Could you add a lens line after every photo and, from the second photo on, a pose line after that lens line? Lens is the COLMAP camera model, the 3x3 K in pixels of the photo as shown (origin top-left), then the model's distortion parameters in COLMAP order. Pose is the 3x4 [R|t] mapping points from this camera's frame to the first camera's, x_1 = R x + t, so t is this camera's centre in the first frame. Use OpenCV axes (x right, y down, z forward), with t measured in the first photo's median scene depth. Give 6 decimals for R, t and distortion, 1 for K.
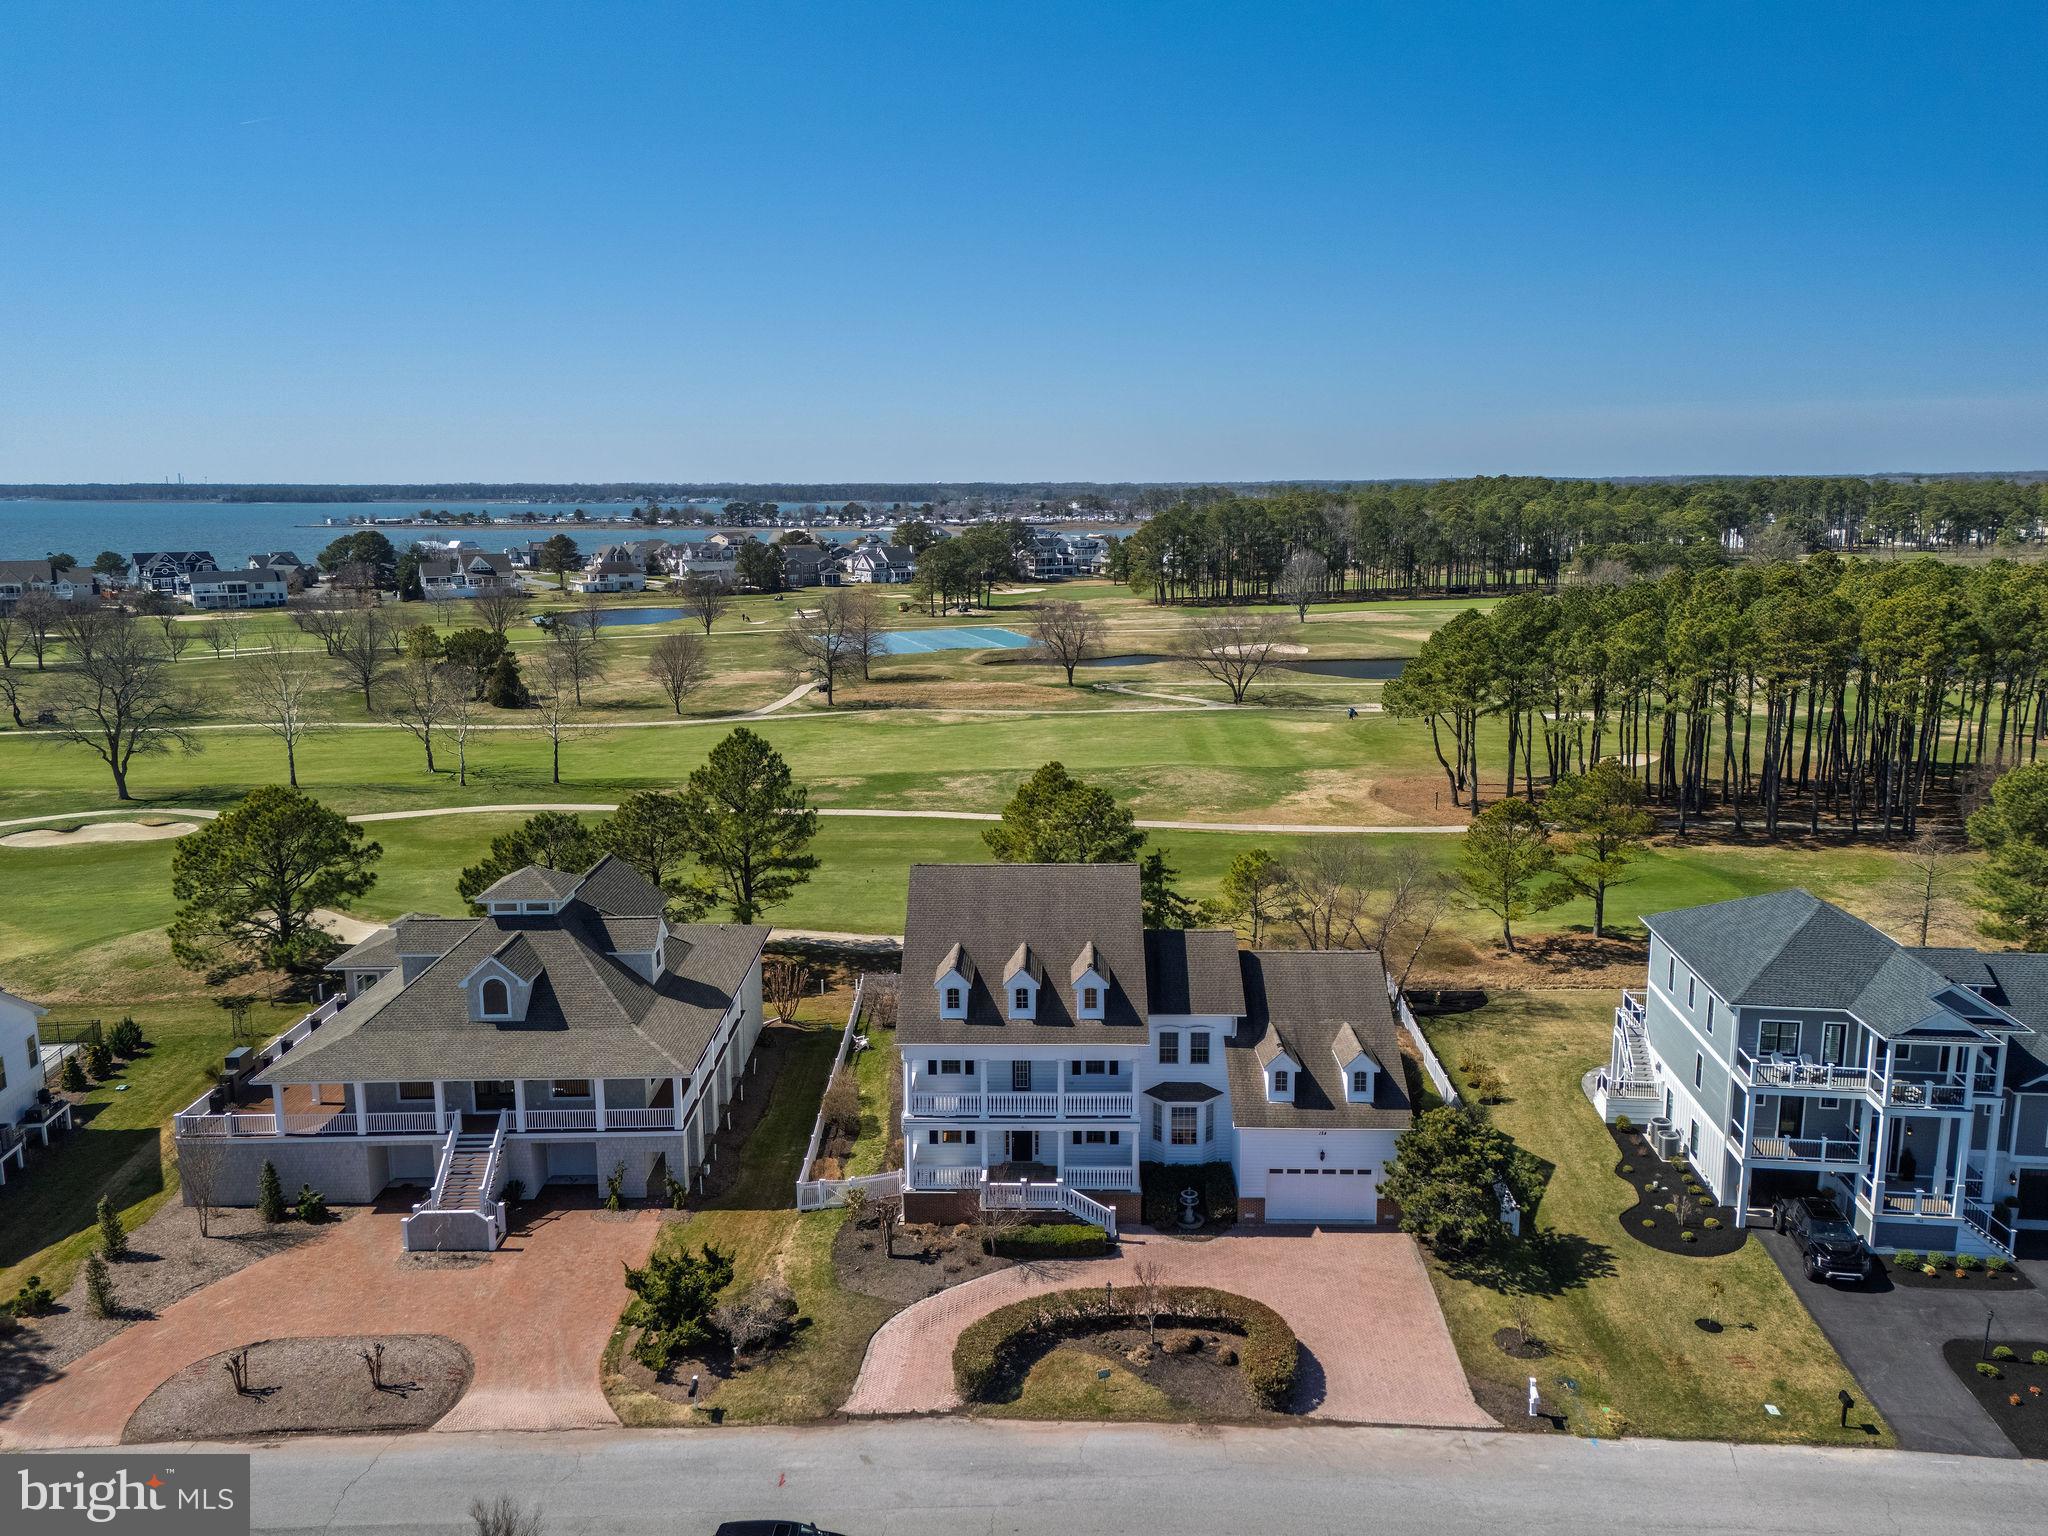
lens RADIAL K [[1503.4, 0, 1018.7], [0, 1503.4, 764.5], [0, 0, 1]] dist [0.085116, -0.083559]
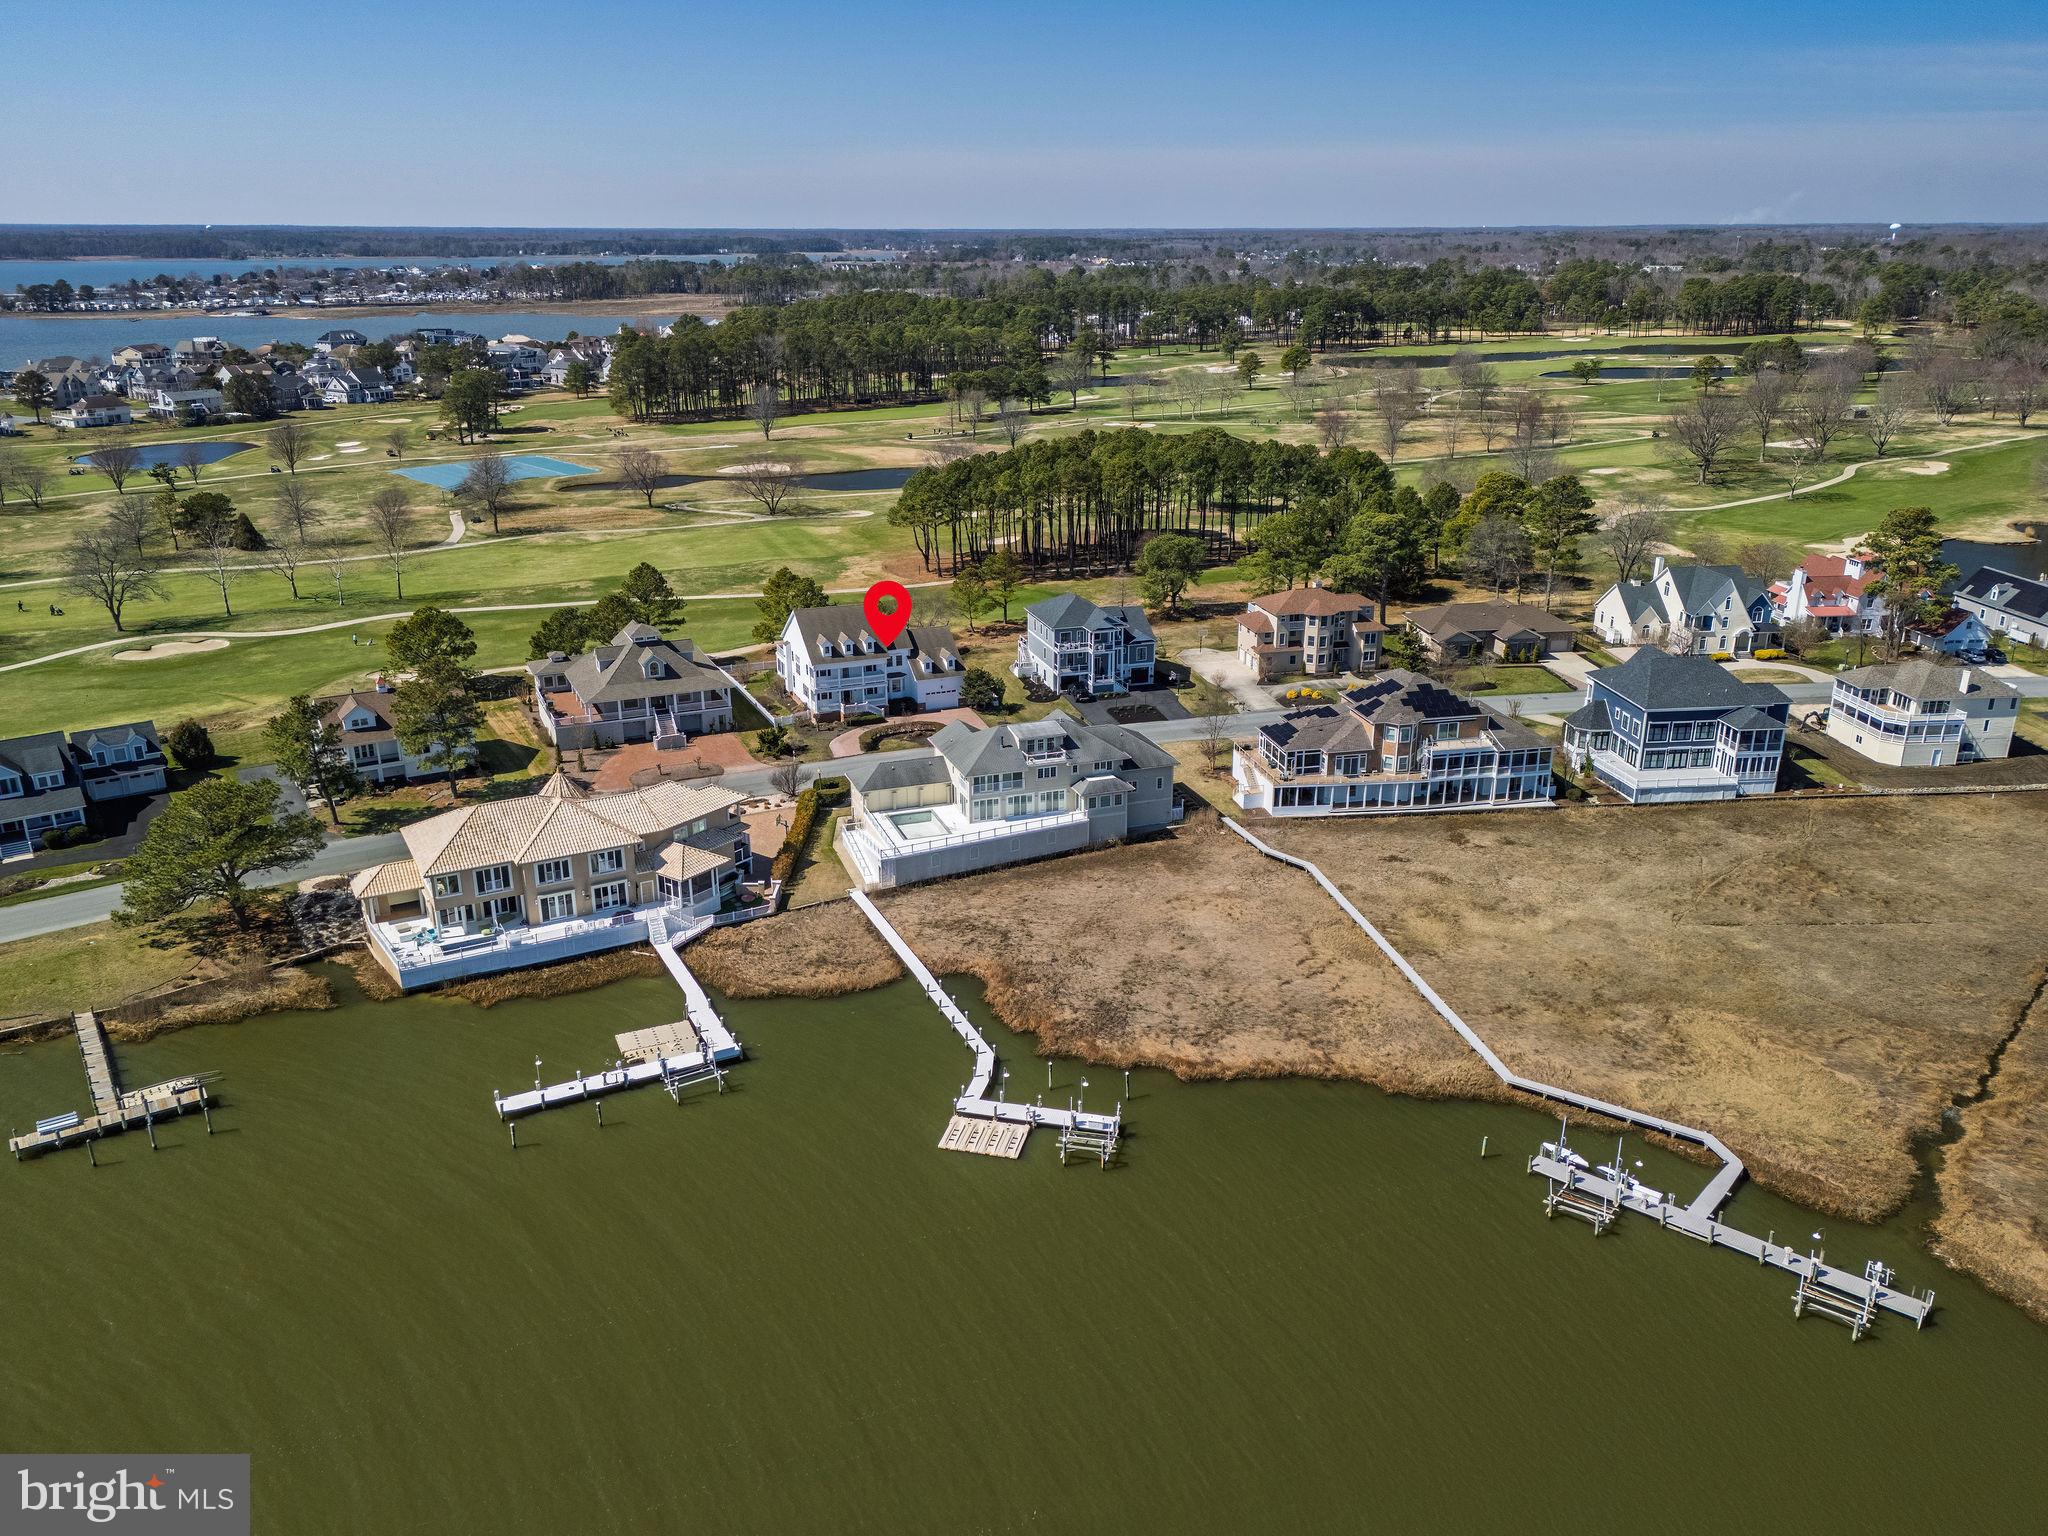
lens RADIAL K [[1503.4, 0, 1018.7], [0, 1503.4, 764.5], [0, 0, 1]] dist [0.085116, -0.083559]
pose [[0.916324, -0.127107, 0.379729, -0.604213], [0.068145, 0.983951, 0.164916, -0.066171], [-0.394597, -0.125239, 0.910279, -1.363938]]
